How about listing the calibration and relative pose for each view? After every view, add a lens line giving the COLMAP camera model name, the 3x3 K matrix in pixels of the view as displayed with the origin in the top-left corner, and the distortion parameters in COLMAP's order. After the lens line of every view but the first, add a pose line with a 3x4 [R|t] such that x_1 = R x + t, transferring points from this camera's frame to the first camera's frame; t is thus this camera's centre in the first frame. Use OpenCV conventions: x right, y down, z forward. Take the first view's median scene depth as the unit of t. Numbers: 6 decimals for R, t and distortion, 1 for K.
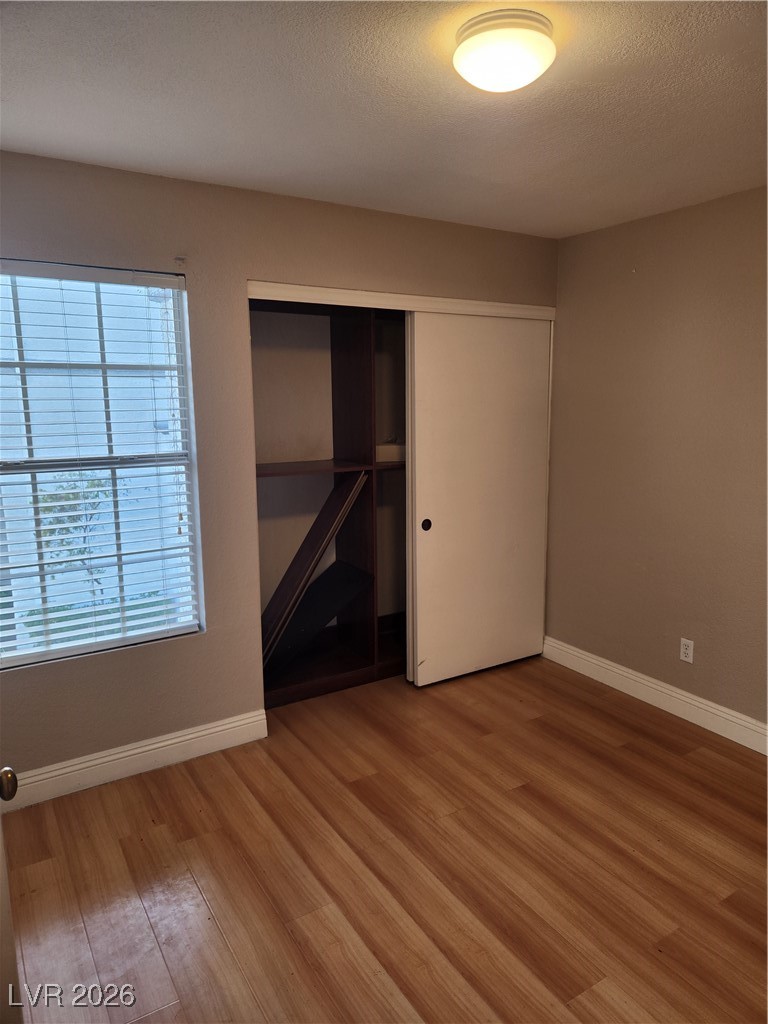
lens RADIAL K [[686.5, 0, 392.7], [0, 686.5, 509.1], [0, 0, 1]] dist [0.079451, -0.069902]
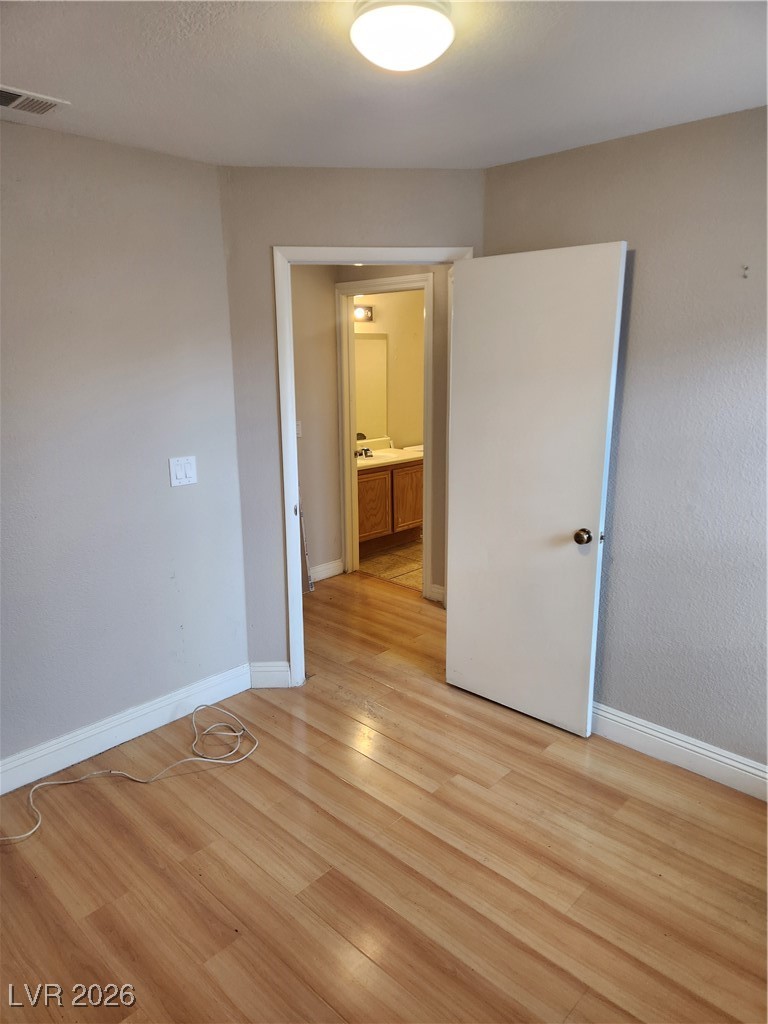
lens RADIAL K [[686.5, 0, 392.7], [0, 686.5, 509.1], [0, 0, 1]] dist [0.079451, -0.069902]
pose [[-0.966816, 0.065985, -0.246806, 0.362428], [-0.033693, 0.924697, 0.379210, -0.320491], [0.253243, 0.374942, -0.891788, 1.686375]]
